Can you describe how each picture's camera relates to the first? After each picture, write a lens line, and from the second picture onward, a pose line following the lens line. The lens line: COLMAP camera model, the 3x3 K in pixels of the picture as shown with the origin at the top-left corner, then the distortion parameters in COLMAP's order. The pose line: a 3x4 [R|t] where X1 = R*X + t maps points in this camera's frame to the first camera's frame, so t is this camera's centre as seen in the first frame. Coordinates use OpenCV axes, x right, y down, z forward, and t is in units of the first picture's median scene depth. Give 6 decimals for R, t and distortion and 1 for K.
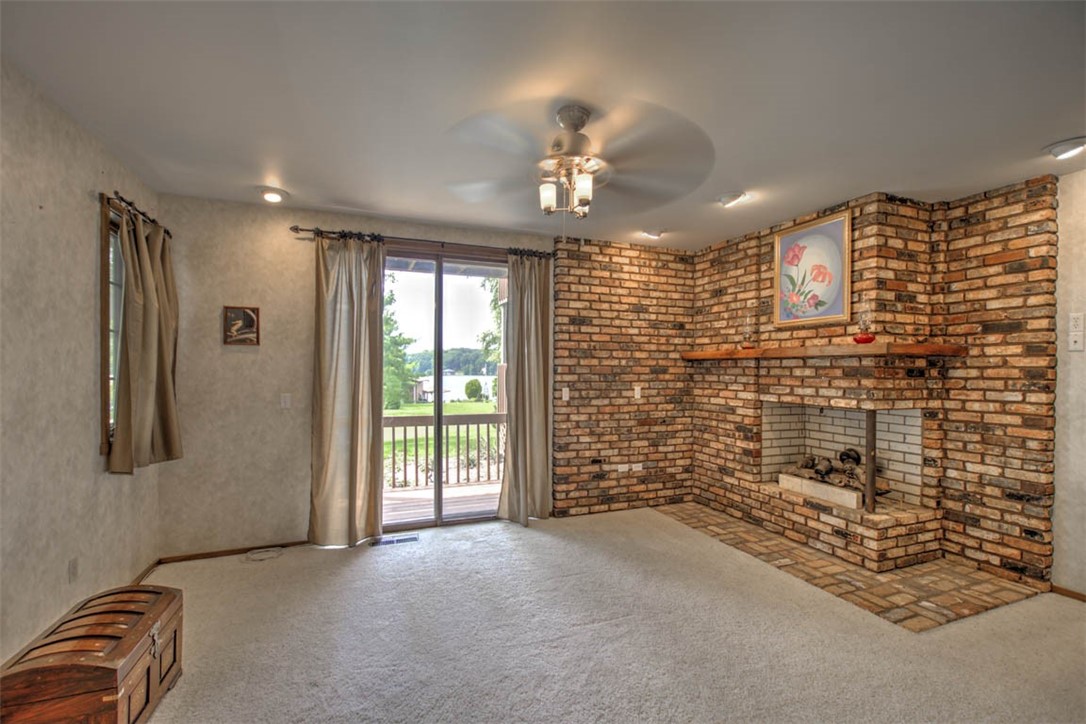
lens RADIAL K [[466.0, 0, 544.5], [0, 466.0, 367.6], [0, 0, 1]] dist [0.001930, 0.000334]
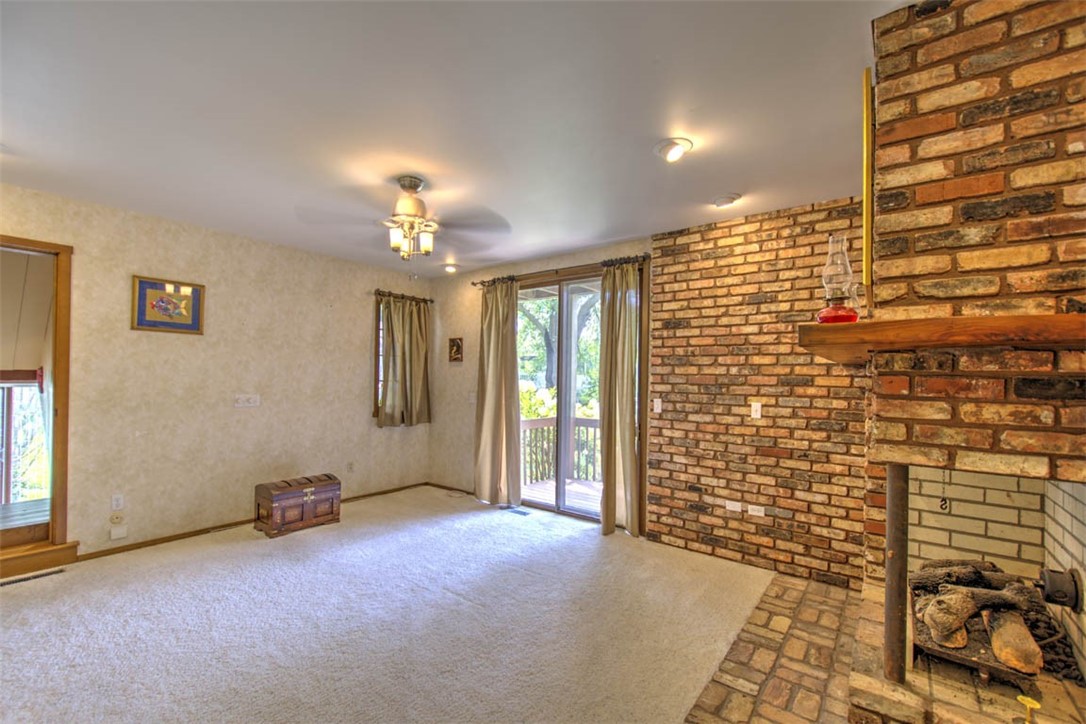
lens RADIAL K [[466.0, 0, 539.7], [0, 466.0, 364.5], [0, 0, 1]] dist [0.001930, 0.000334]
pose [[0.512225, -0.020288, -0.858612, 0.690175], [-0.009265, 0.999532, -0.029145, 0.004980], [0.858801, 0.022883, 0.511798, 0.326676]]
